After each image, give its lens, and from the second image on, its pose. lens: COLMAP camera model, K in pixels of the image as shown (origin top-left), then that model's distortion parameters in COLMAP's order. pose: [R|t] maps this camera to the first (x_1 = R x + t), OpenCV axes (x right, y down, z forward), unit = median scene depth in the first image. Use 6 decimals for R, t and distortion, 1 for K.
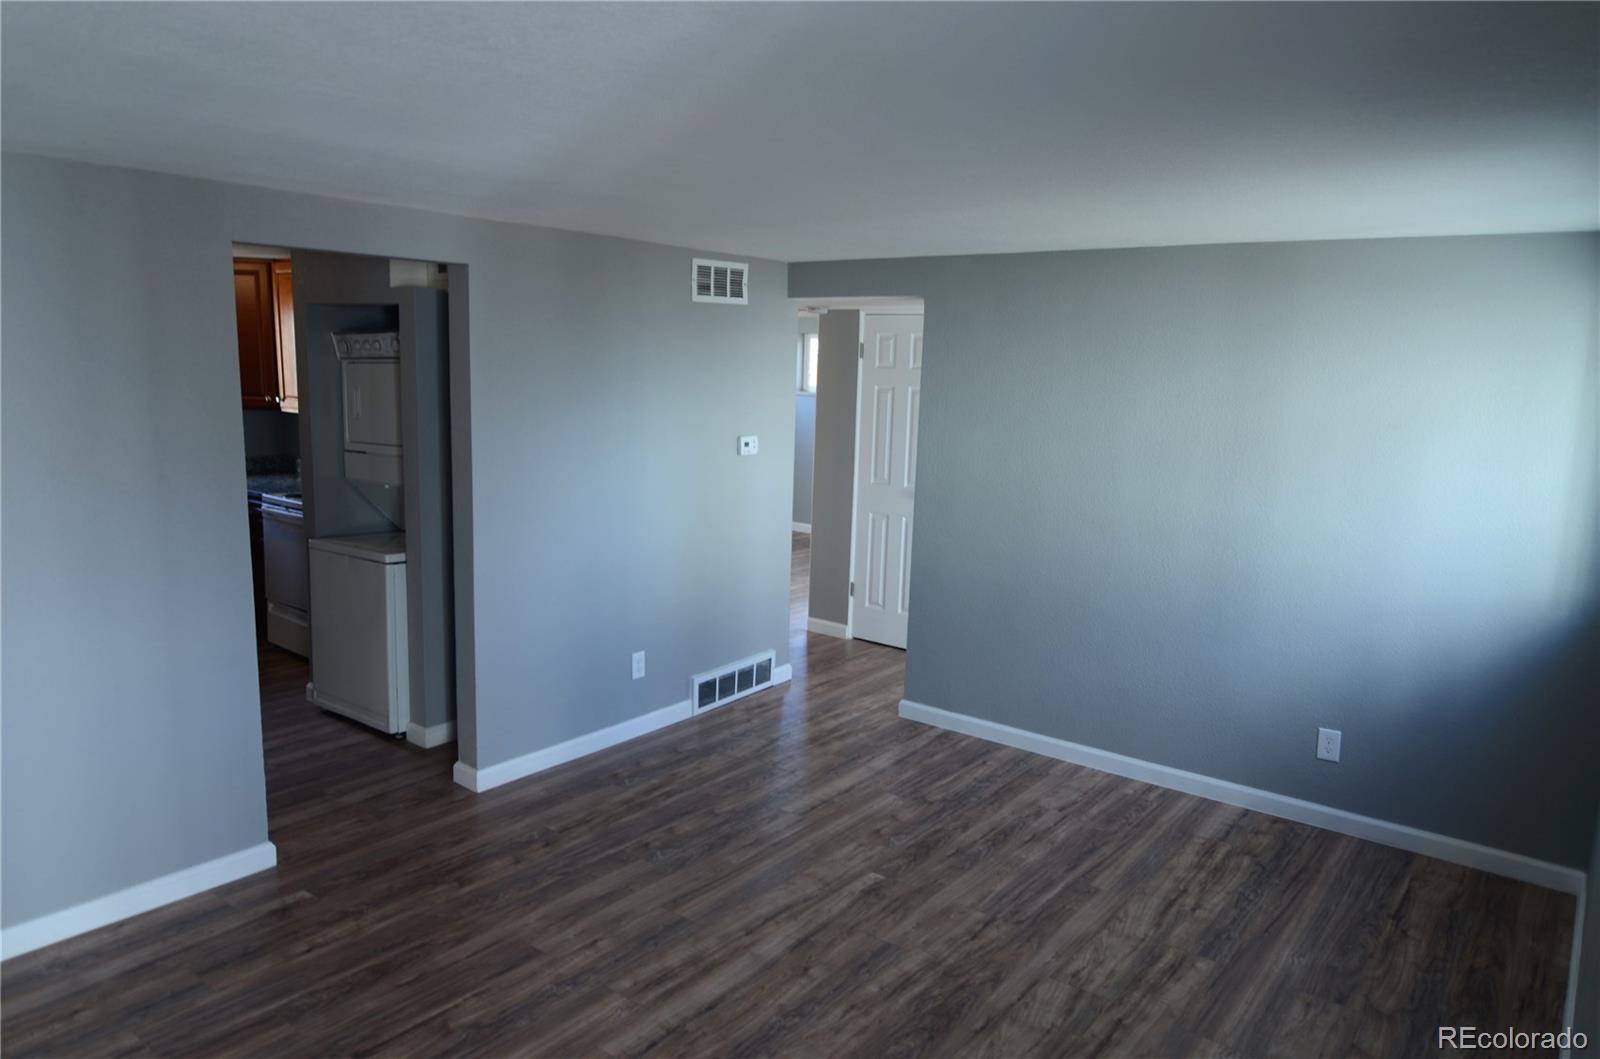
lens RADIAL K [[1082.1, 0, 766.7], [0, 1082.1, 518.1], [0, 0, 1]] dist [-0.001542, -0.018544]
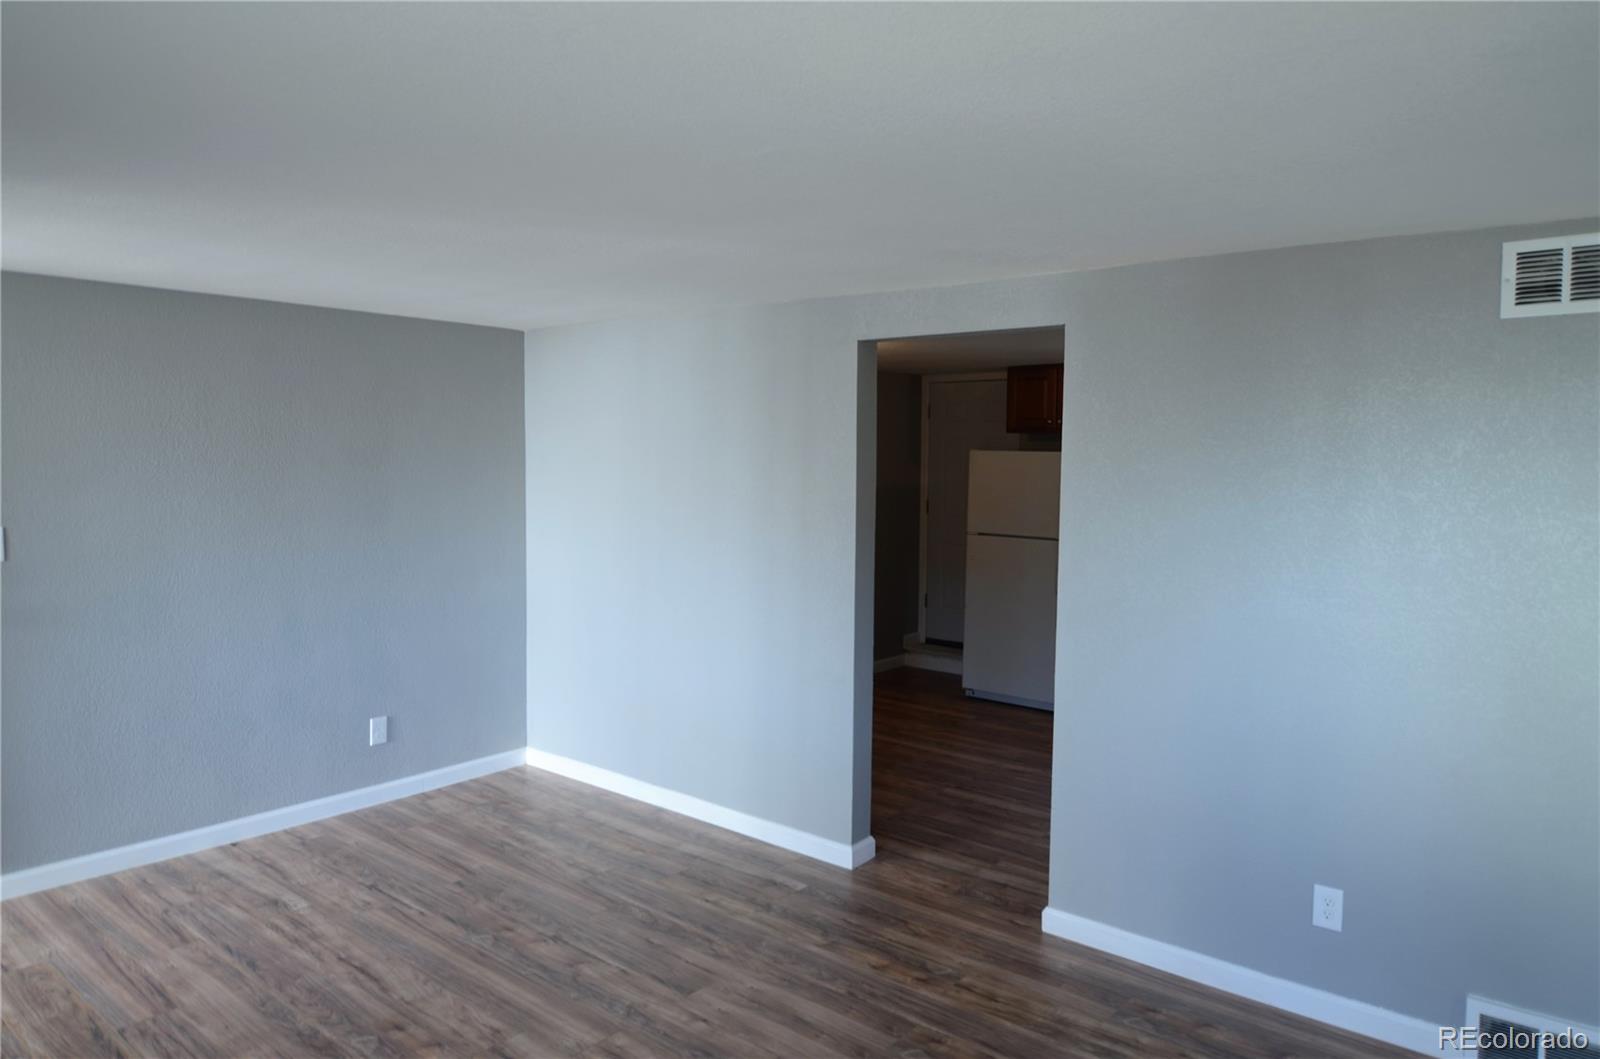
lens RADIAL K [[1082.1, 0, 796.2], [0, 1082.1, 518.6], [0, 0, 1]] dist [-0.001542, -0.018544]
pose [[-0.021427, 0.040351, -0.998956, 0.610208], [-0.163683, 0.985561, 0.043321, -0.076424], [0.986280, 0.164441, -0.014512, 0.810713]]
